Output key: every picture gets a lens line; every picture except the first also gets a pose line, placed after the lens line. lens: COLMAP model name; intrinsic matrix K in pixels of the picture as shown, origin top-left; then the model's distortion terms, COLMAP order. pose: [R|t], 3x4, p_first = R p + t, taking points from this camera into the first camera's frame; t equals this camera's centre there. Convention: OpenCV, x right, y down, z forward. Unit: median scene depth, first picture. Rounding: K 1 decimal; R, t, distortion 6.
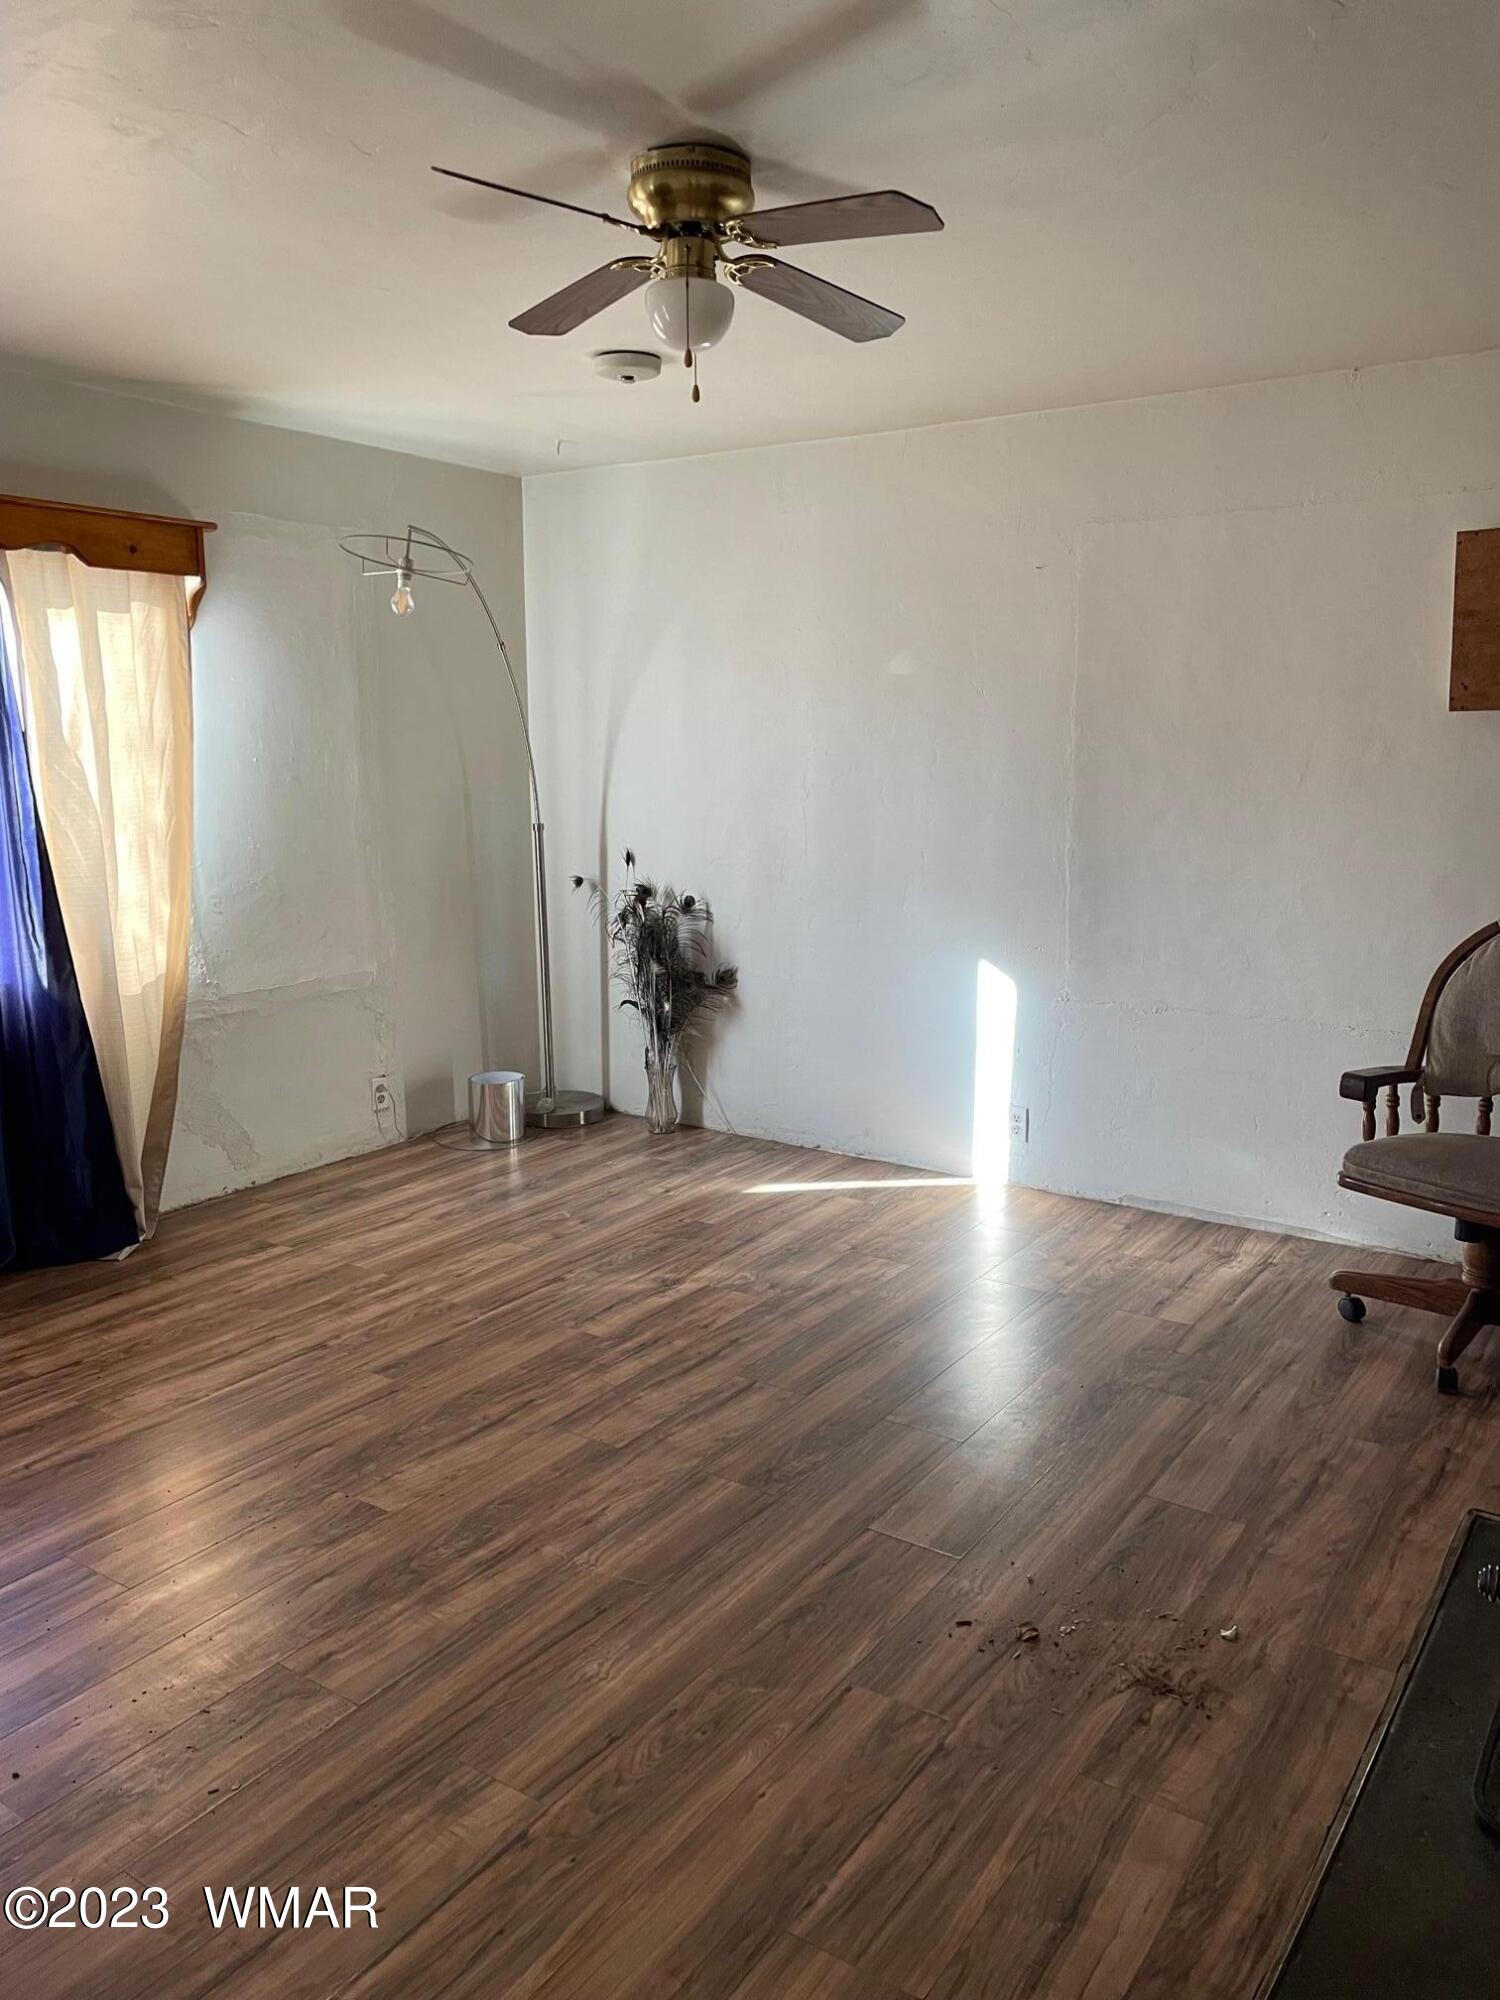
lens RADIAL K [[1503.2, 0, 751.0], [0, 1503.2, 992.5], [0, 0, 1]] dist [0.073919, -0.079748]
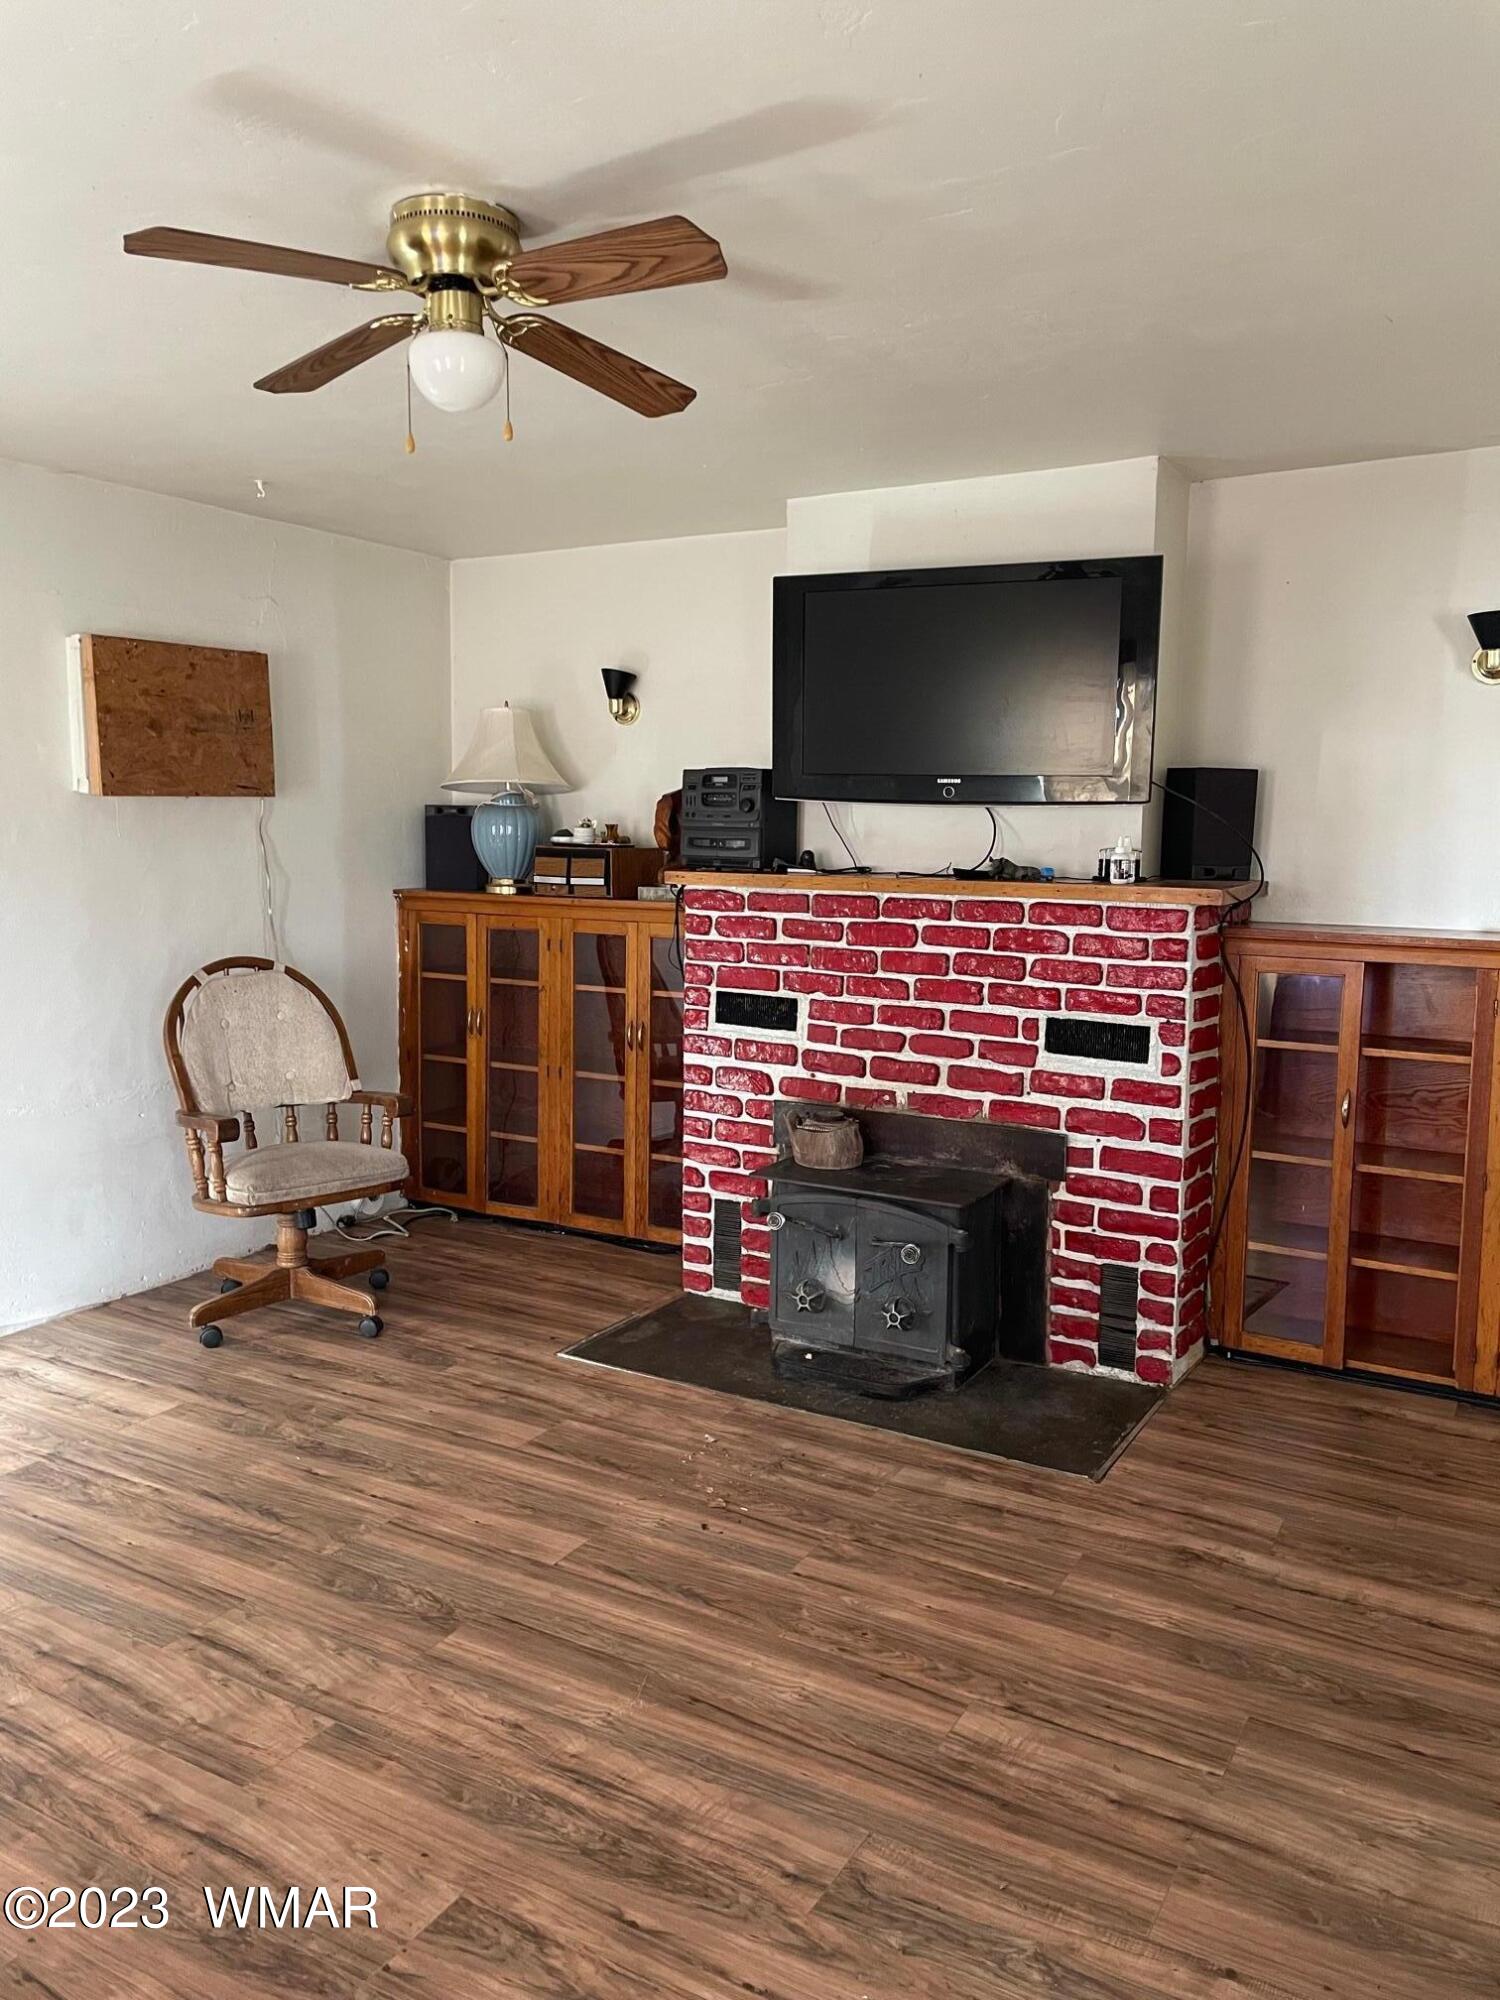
lens RADIAL K [[1503.2, 0, 754.0], [0, 1503.2, 999.0], [0, 0, 1]] dist [0.073919, -0.079748]
pose [[-0.071821, -0.117316, 0.990494, -0.965930], [0.165250, 0.977935, 0.127810, -0.147925], [-0.983633, 0.172859, -0.050850, 0.879357]]
